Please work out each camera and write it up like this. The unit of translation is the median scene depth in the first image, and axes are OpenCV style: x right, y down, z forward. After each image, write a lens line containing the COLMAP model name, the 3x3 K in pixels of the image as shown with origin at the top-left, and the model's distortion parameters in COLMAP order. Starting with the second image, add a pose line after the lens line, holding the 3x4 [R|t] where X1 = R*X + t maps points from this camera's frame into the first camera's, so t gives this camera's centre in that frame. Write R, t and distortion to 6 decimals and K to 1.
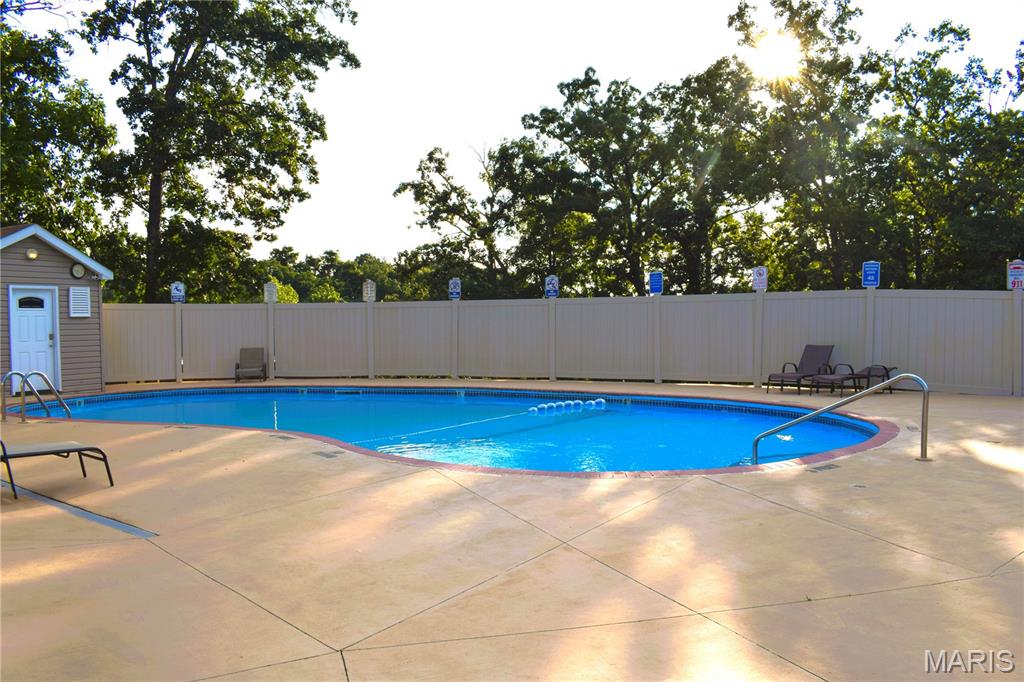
lens RADIAL K [[779.7, 0, 505.3], [0, 779.7, 339.8], [0, 0, 1]] dist [-0.046205, -0.013233]
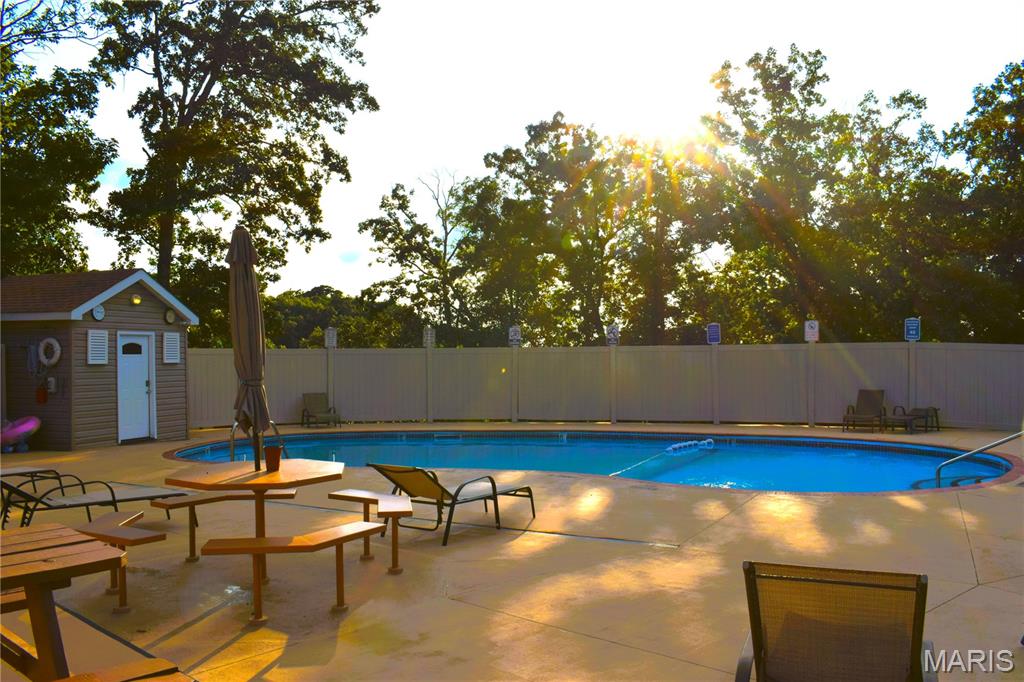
lens RADIAL K [[838.8, 0, 511.7], [0, 838.8, 342.6], [0, 0, 1]] dist [-0.058179, 0.014744]
pose [[0.987048, 0.005795, 0.160319, -0.174581], [0.001009, 0.999103, -0.042325, -0.006090], [-0.160420, 0.041939, 0.986157, -0.071537]]
